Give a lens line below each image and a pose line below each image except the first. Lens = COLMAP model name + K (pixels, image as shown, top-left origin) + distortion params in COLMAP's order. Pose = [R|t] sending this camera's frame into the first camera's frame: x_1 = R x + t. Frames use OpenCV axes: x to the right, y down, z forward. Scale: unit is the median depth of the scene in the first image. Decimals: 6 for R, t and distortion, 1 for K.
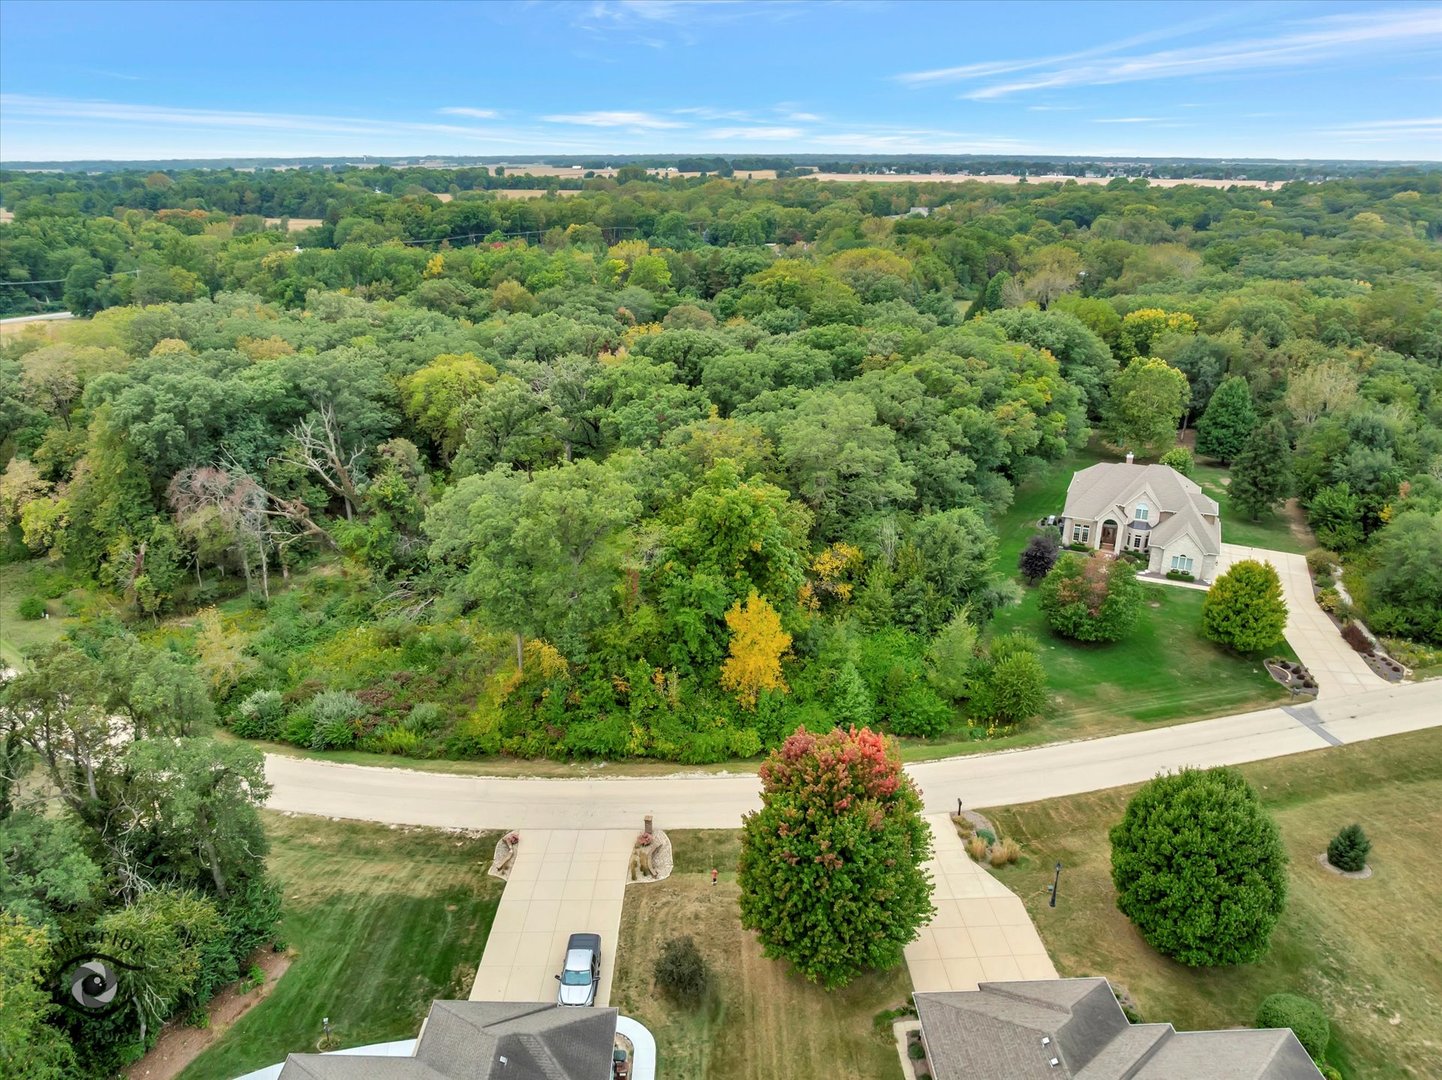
lens RADIAL K [[1031.6, 0, 715.7], [0, 1031.6, 543.9], [0, 0, 1]] dist [-0.043454, 0.009177]
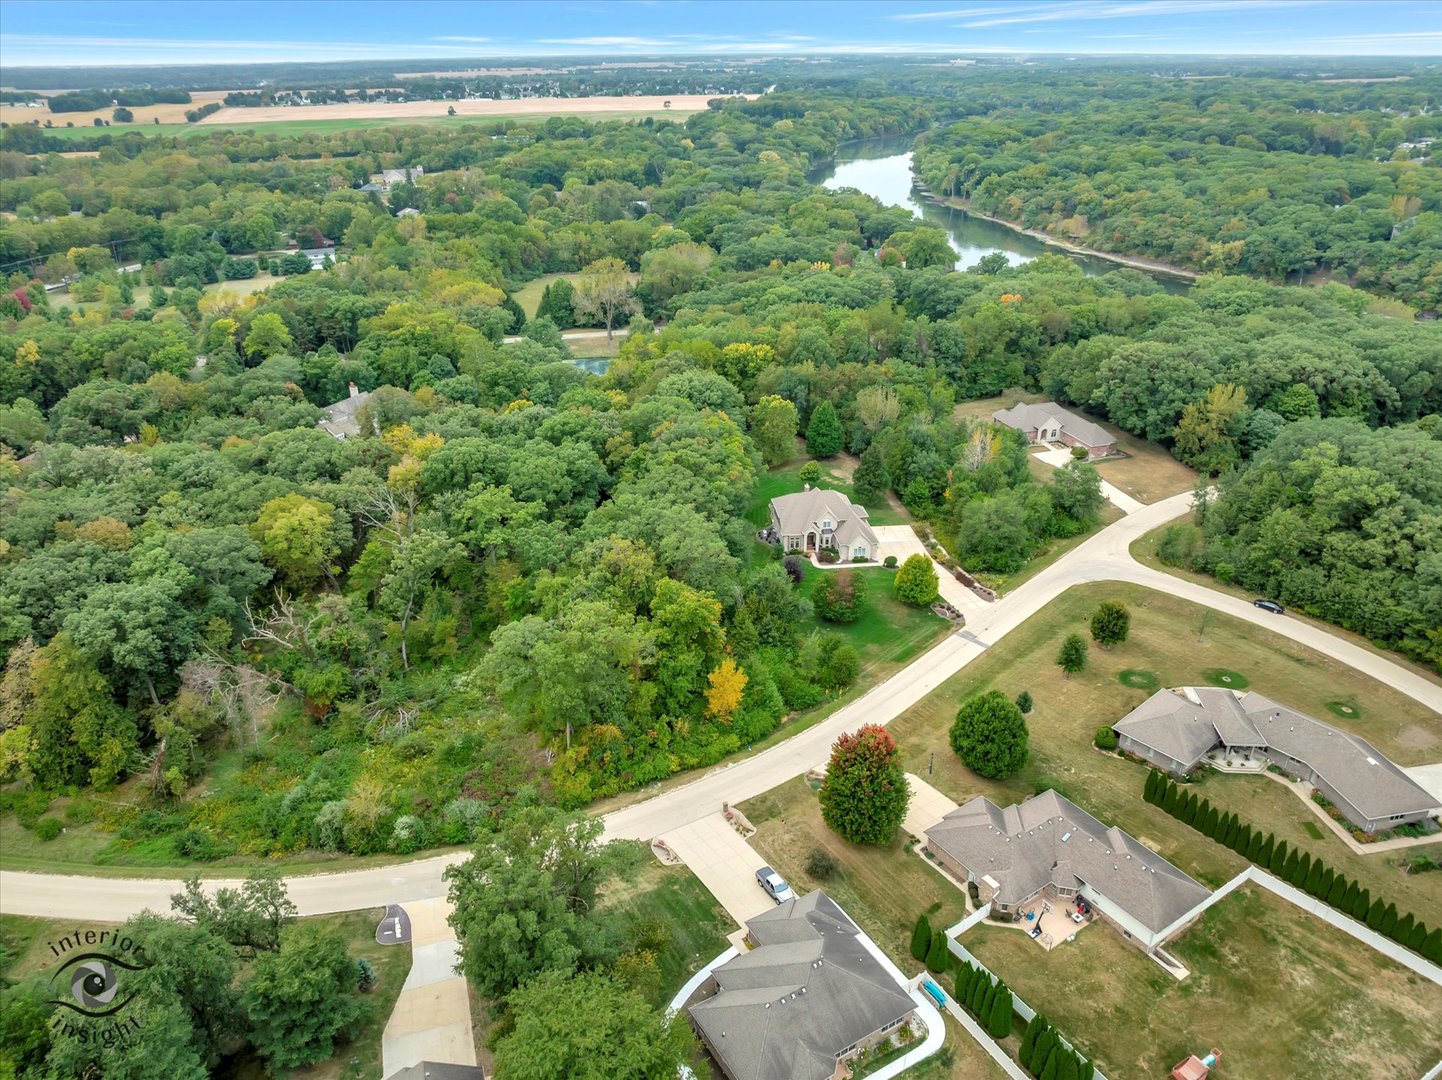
lens RADIAL K [[1031.6, 0, 719.6], [0, 1031.6, 529.0], [0, 0, 1]] dist [-0.043454, 0.009177]
pose [[0.851829, -0.226855, 0.472149, -0.607608], [0.189742, 0.973774, 0.125549, -0.316652], [-0.488248, -0.017360, 0.872532, -0.405219]]
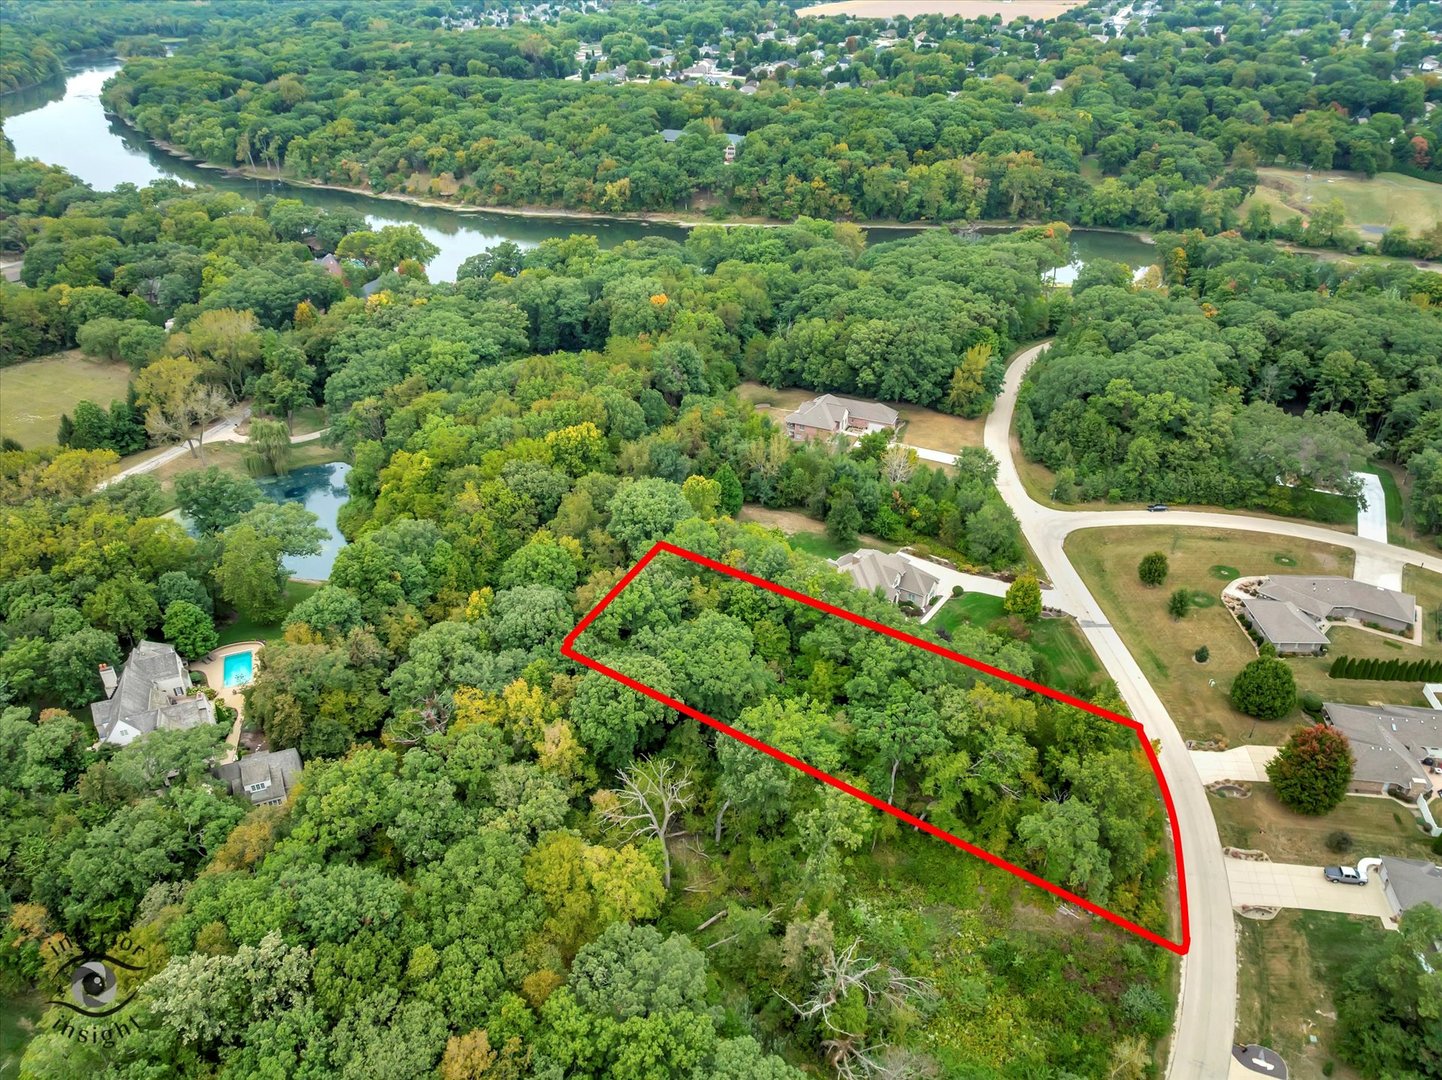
lens RADIAL K [[1031.6, 0, 714.1], [0, 1031.6, 528.1], [0, 0, 1]] dist [-0.043454, 0.009177]
pose [[0.190160, -0.498127, 0.845996, -1.262408], [0.350212, 0.839446, 0.415551, -1.122038], [-0.917165, 0.217257, 0.334078, 0.847974]]
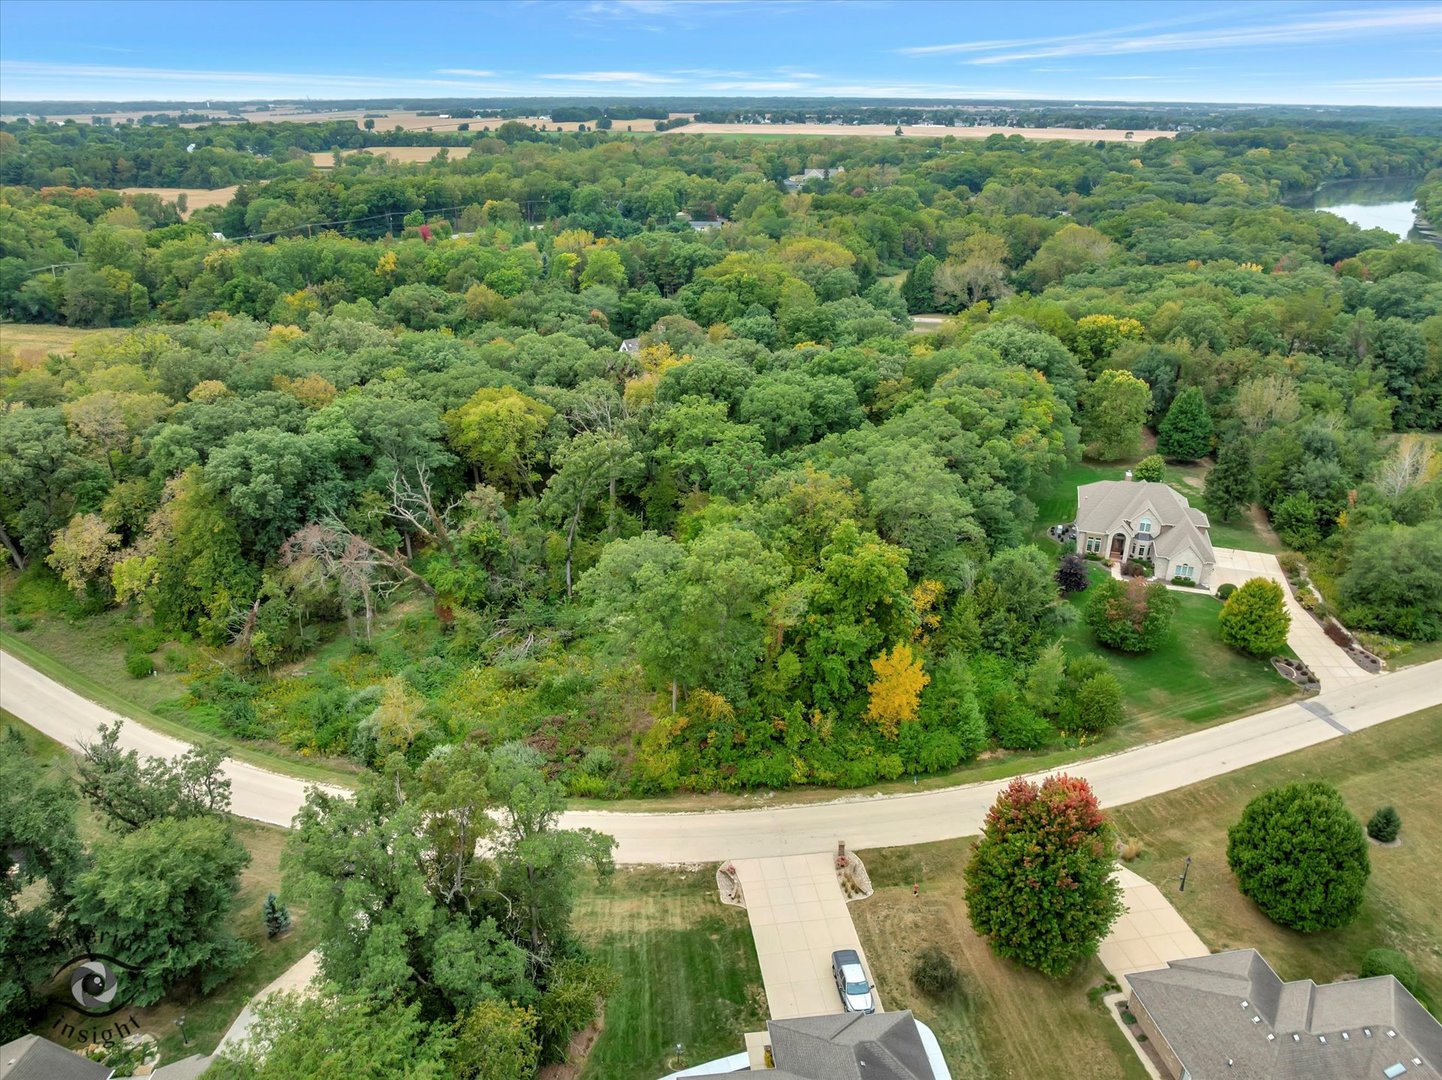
lens RADIAL K [[1031.6, 0, 715.3], [0, 1031.6, 539.4], [0, 0, 1]] dist [-0.043454, 0.009177]
pose [[0.991891, -0.047034, 0.118068, -0.254220], [0.041295, 0.997865, 0.050595, -0.116243], [-0.120196, -0.045309, 0.991716, -0.118299]]
